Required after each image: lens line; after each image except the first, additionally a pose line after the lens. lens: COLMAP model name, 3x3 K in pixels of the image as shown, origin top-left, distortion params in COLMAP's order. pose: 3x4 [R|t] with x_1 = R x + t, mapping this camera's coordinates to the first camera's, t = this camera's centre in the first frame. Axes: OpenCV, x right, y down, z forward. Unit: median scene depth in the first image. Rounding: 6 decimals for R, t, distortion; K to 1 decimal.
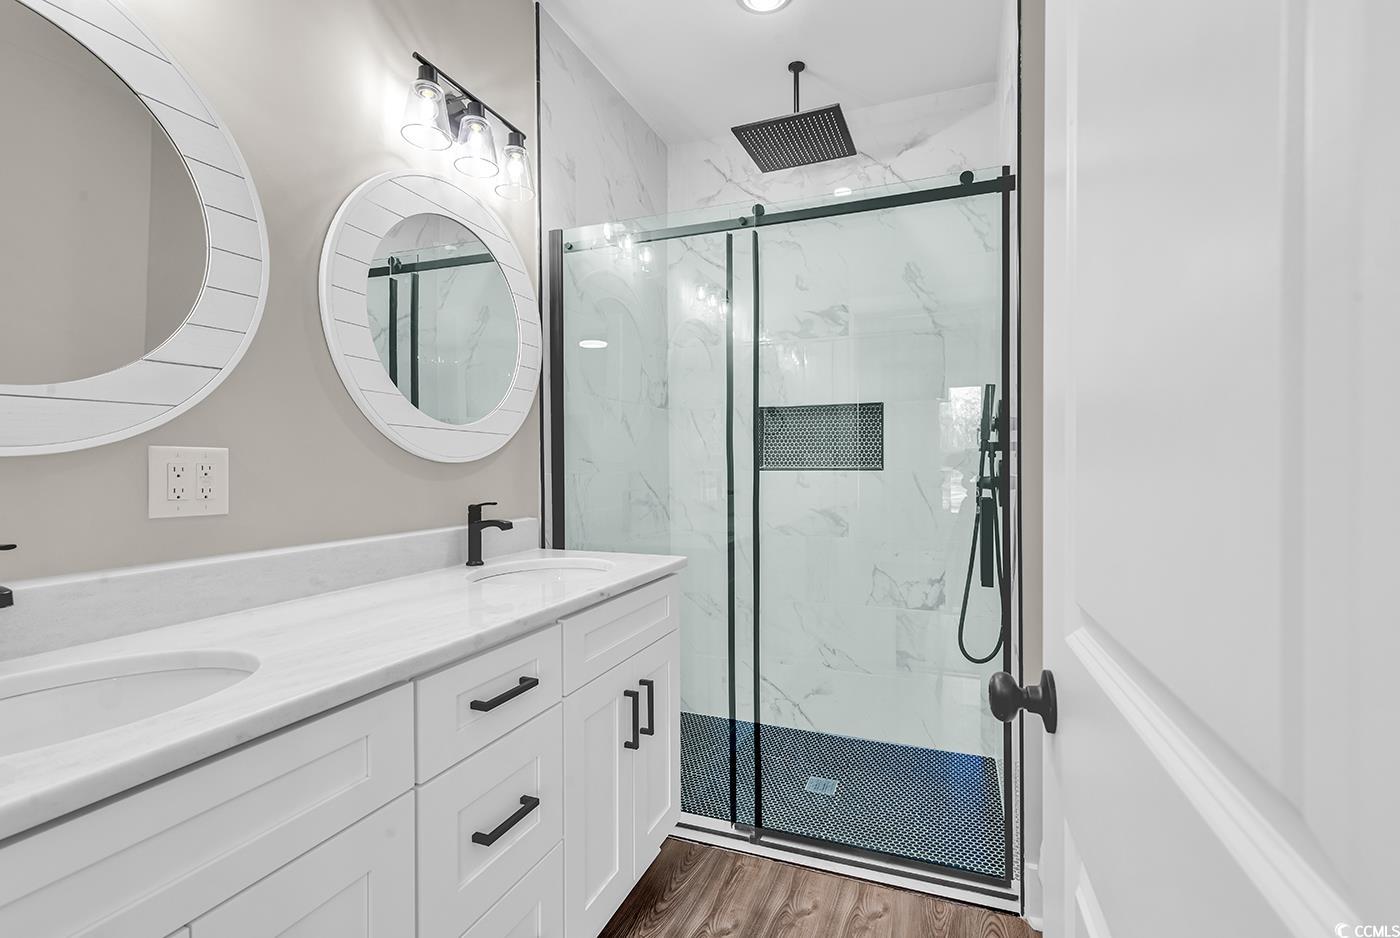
lens RADIAL K [[637.9, 0, 703.0], [0, 637.9, 458.5], [0, 0, 1]] dist [-0.002745, -0.000545]
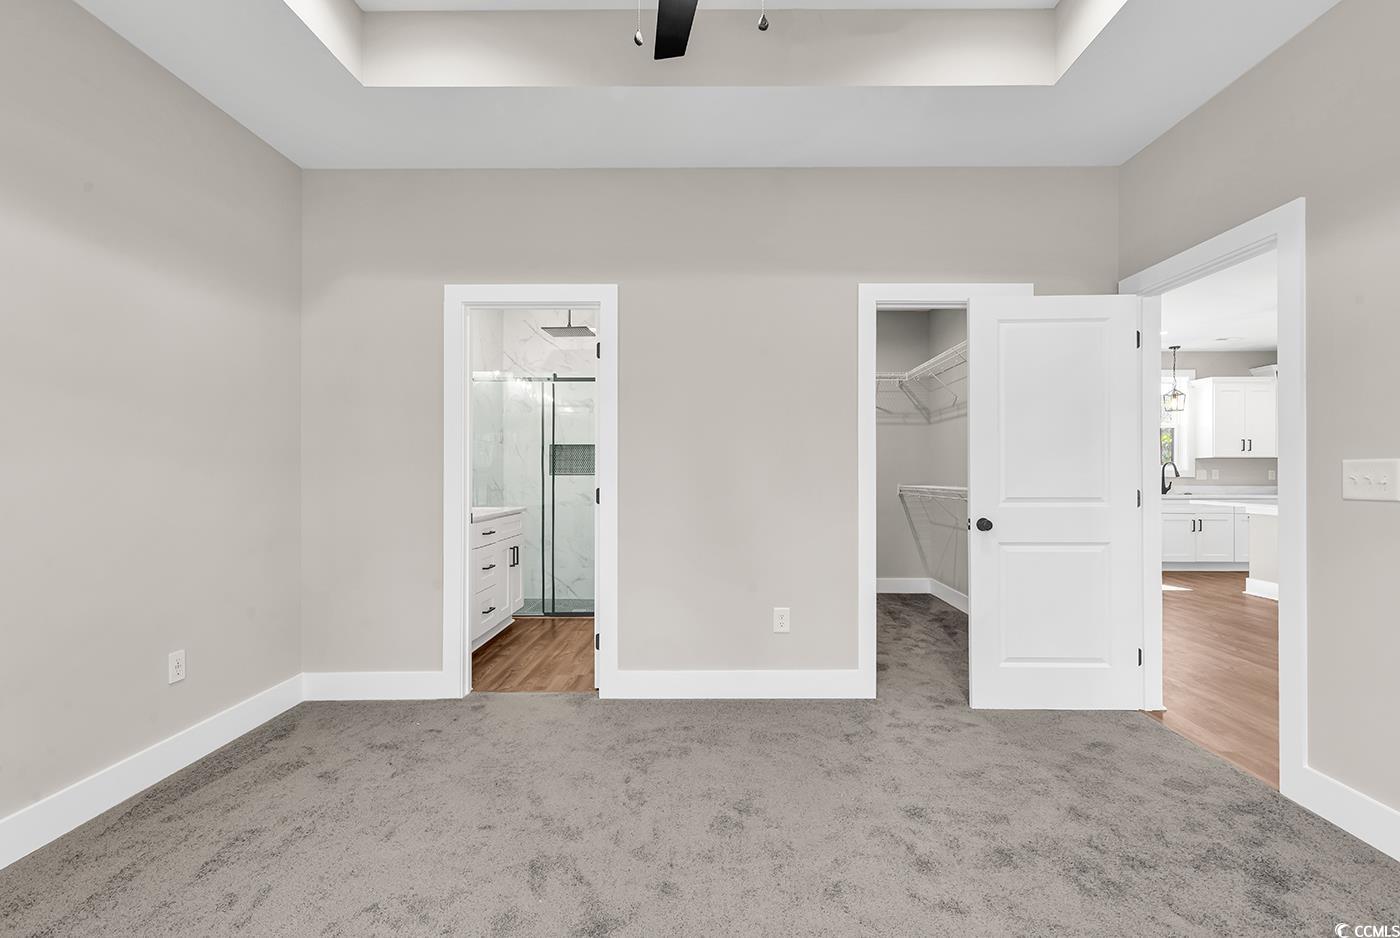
lens RADIAL K [[637.9, 0, 703.0], [0, 637.9, 458.5], [0, 0, 1]] dist [-0.002745, -0.000545]
pose [[0.947456, -0.002566, 0.319875, -0.145399], [0.008430, 0.999821, -0.016948, 0.001013], [-0.319775, 0.018754, 0.947308, -1.399416]]
